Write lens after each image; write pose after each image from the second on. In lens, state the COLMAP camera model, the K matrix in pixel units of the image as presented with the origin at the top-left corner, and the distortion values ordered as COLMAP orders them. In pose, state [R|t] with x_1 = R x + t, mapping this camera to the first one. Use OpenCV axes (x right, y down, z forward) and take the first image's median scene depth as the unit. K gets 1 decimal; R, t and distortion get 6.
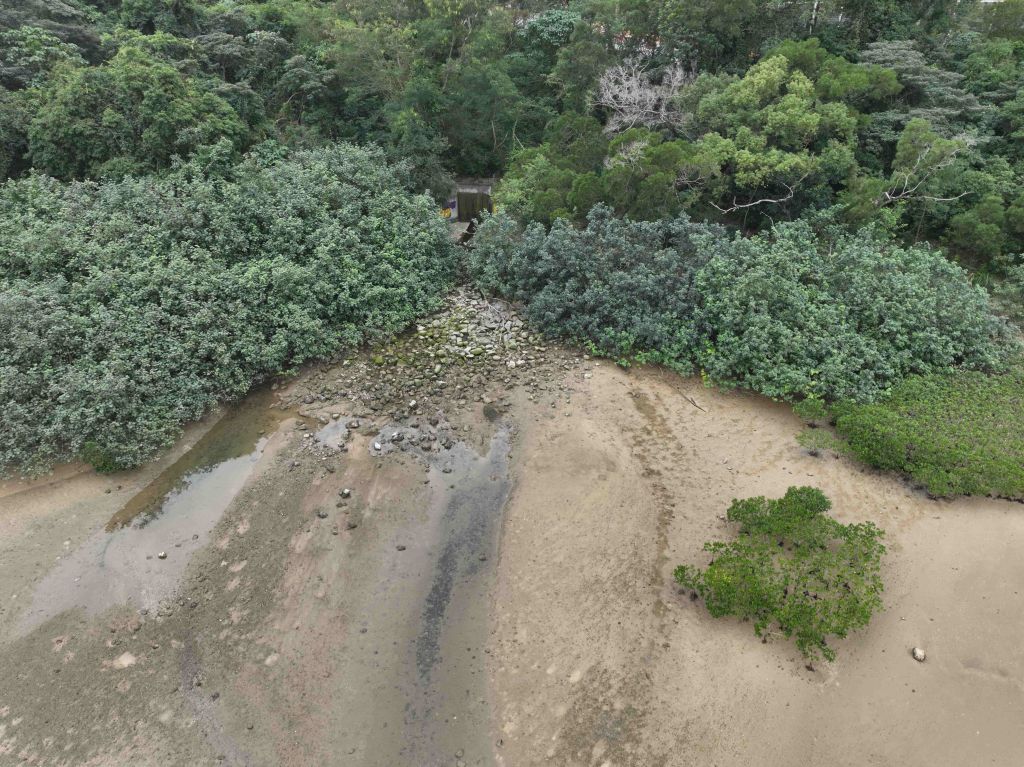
lens RADIAL K [[699.2, 0, 512.0], [0, 699.2, 383.5], [0, 0, 1]] dist [0.001230, 0.002752]
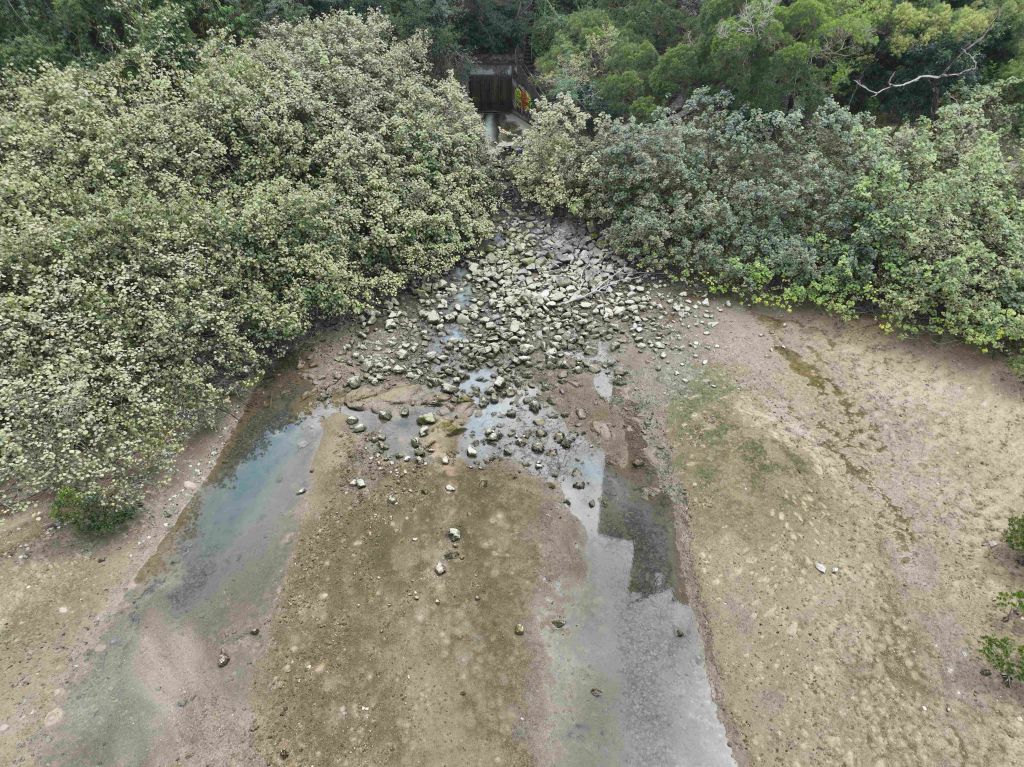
lens RADIAL K [[727.9, 0, 512.0], [0, 727.9, 383.5], [0, 0, 1]] dist [0.000887, 0.003048]
pose [[0.996456, -0.057457, 0.061436, -0.155116], [0.048106, 0.988391, 0.144117, -0.069581], [-0.069004, -0.140651, 0.987652, 0.212321]]
